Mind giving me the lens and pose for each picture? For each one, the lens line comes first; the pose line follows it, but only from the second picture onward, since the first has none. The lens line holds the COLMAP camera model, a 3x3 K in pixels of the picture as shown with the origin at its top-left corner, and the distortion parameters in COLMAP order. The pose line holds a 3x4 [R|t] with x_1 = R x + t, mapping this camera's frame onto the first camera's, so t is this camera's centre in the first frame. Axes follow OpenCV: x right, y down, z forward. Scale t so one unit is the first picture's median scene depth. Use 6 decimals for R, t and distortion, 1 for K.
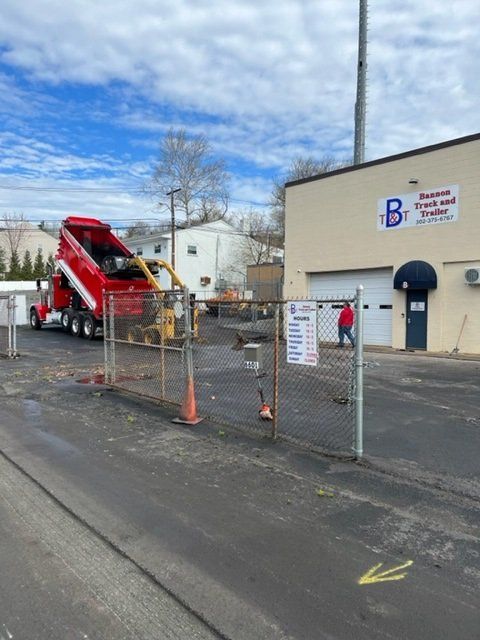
lens RADIAL K [[479.5, 0, 238.6], [0, 479.5, 317.2], [0, 0, 1]] dist [0.049944, -0.051712]
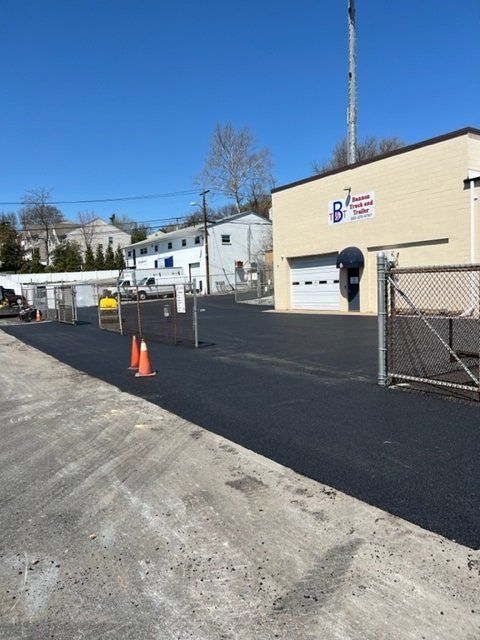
lens RADIAL K [[479.5, 0, 238.6], [0, 479.5, 317.2], [0, 0, 1]] dist [0.049944, -0.051712]
pose [[0.988471, -0.036246, -0.147010, 0.188732], [0.042537, 0.998299, 0.039878, 0.010888], [0.145315, -0.045672, 0.988331, -0.315911]]
